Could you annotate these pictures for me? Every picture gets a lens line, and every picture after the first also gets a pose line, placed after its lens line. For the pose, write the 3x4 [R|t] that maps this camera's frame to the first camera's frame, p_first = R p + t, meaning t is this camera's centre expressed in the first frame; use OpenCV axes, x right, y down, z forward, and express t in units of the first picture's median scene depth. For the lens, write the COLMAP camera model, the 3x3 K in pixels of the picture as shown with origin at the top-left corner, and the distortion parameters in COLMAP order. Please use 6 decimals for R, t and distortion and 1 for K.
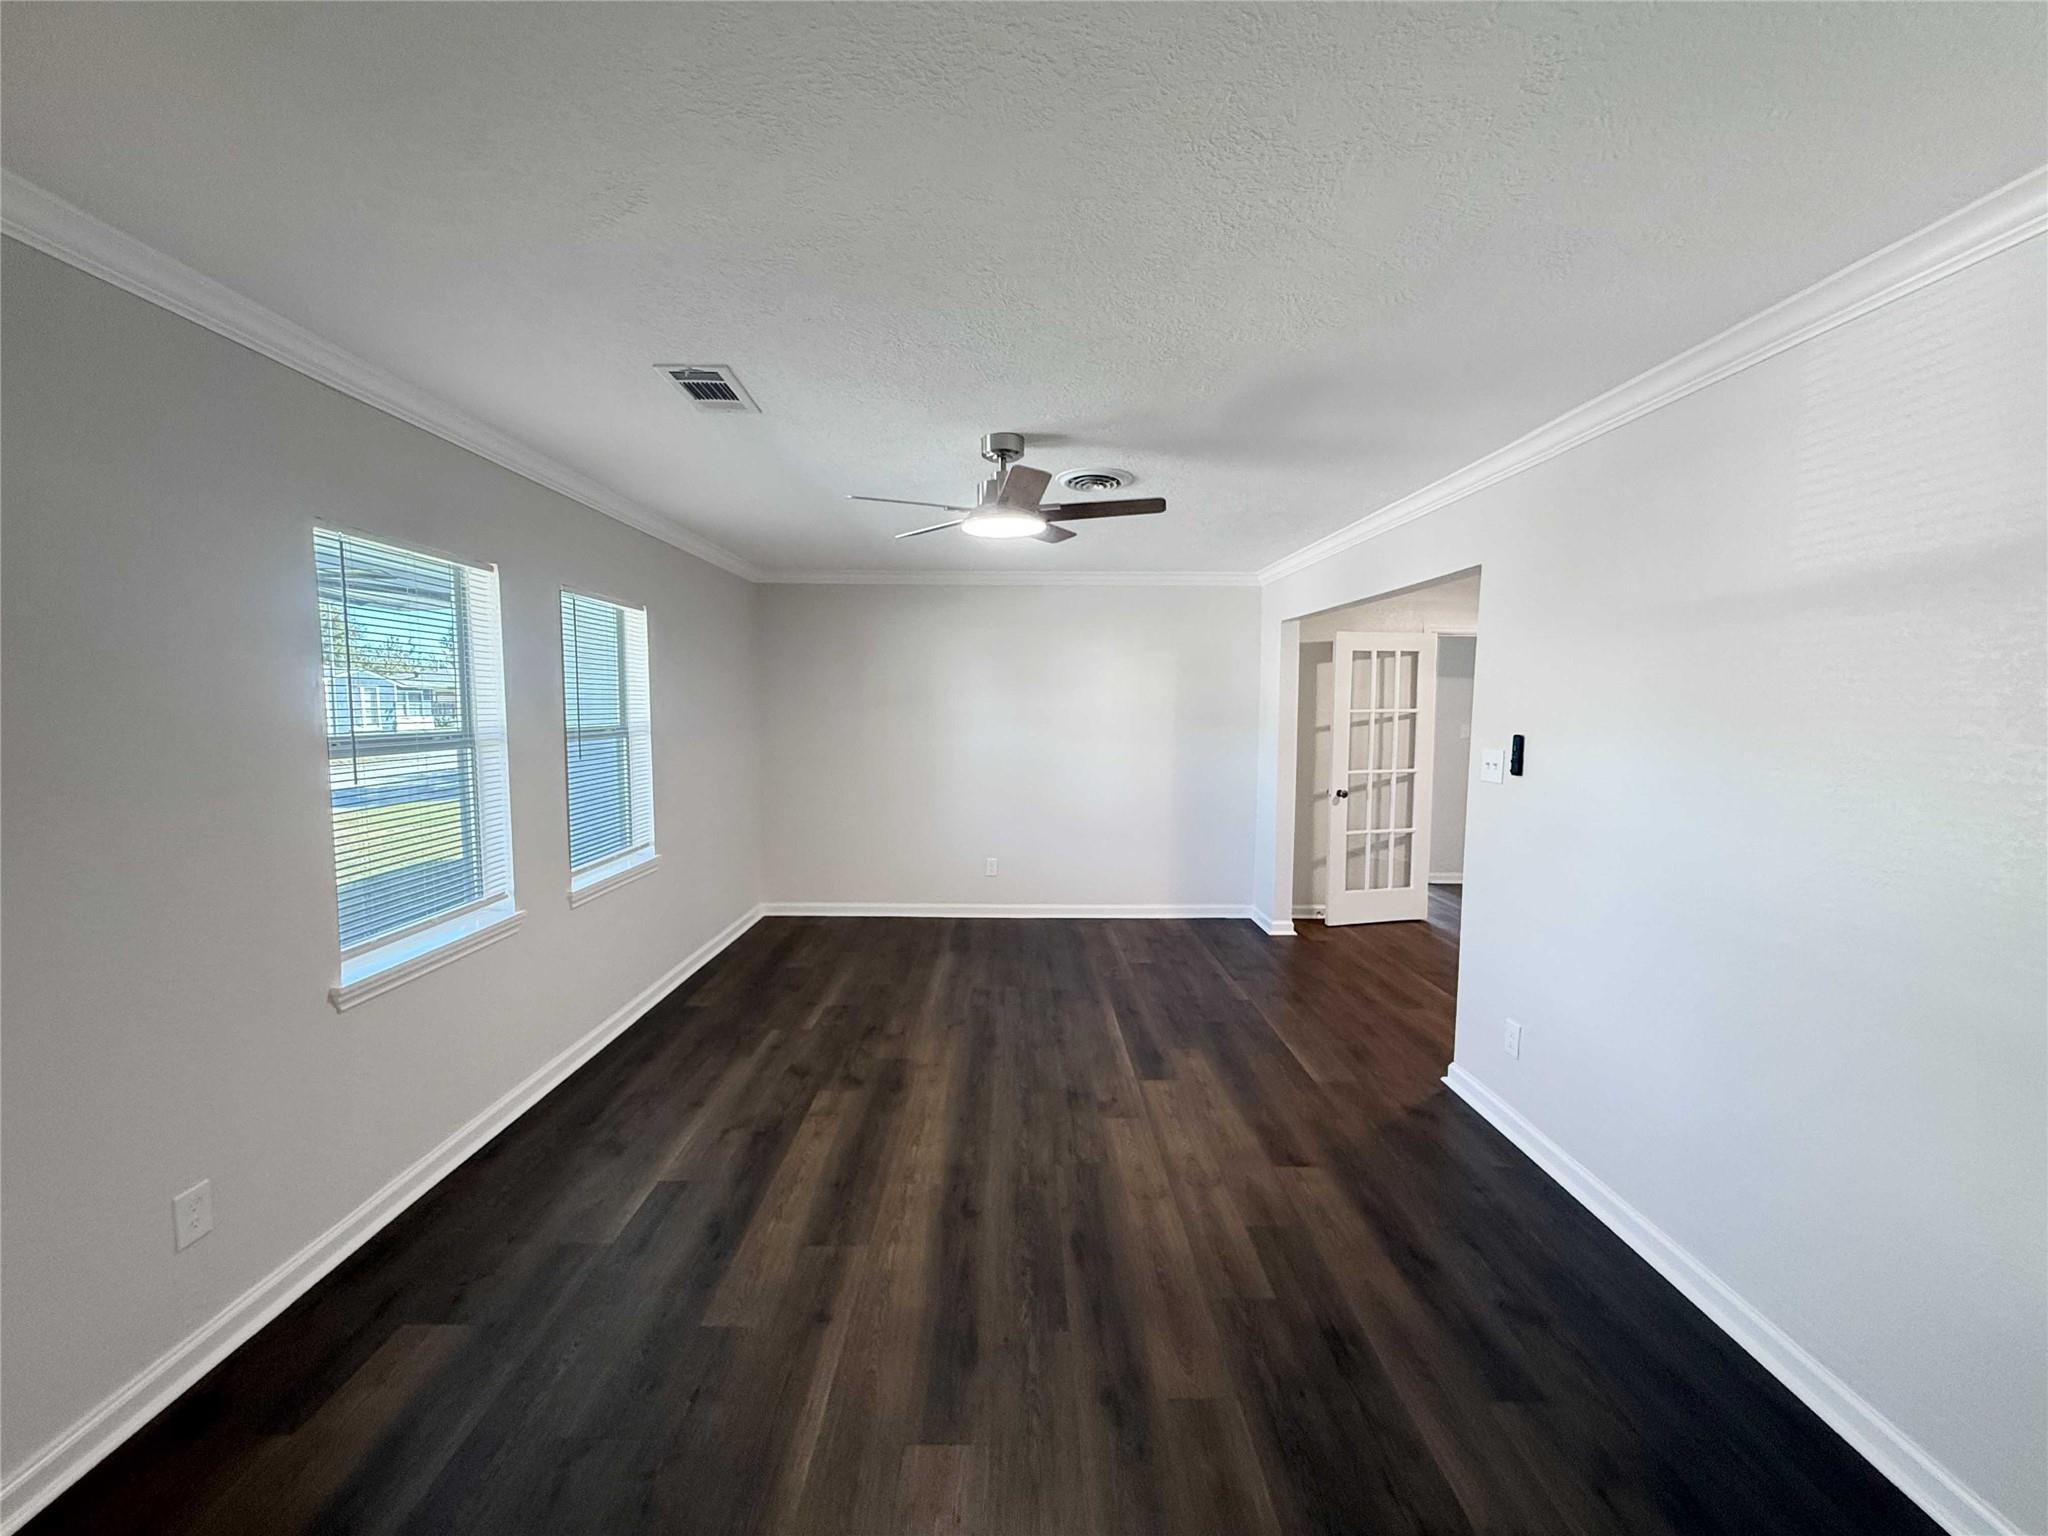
lens RADIAL K [[824.6, 0, 1026.0], [0, 824.6, 769.4], [0, 0, 1]] dist [-0.000069, -0.000019]
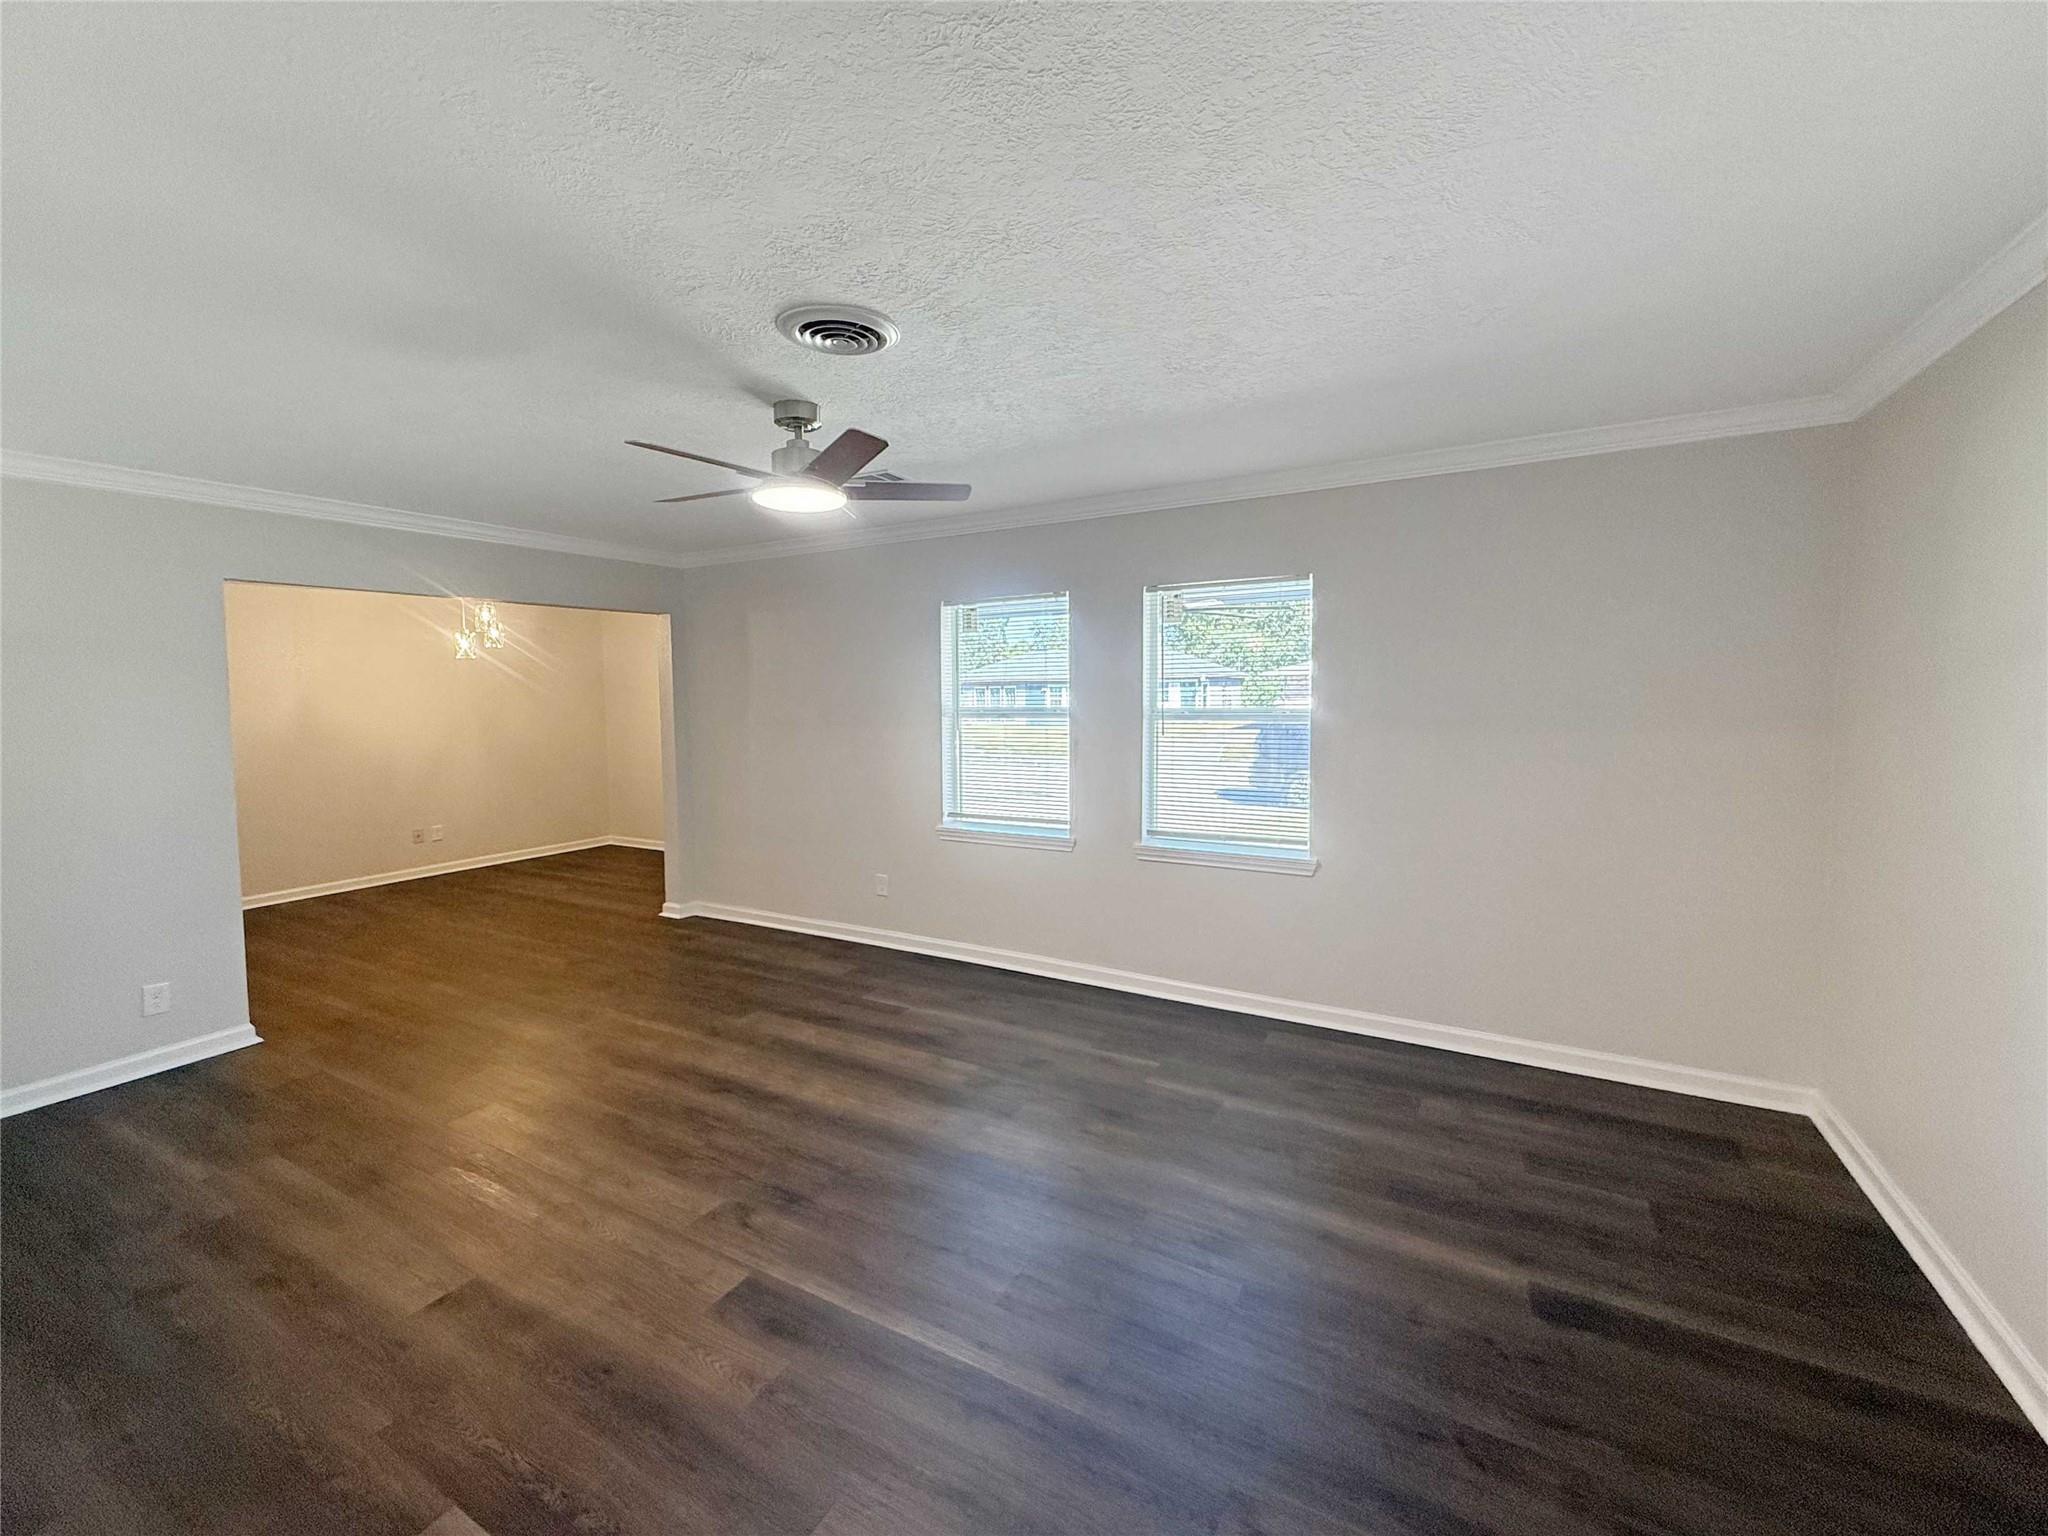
lens RADIAL K [[824.6, 0, 1028.1], [0, 824.6, 764.8], [0, 0, 1]] dist [-0.000069, -0.000019]
pose [[-0.496536, 0.077052, -0.864590, 0.619762], [-0.057994, 0.990882, 0.121613, -0.117964], [0.866077, 0.110526, -0.487540, 1.620168]]
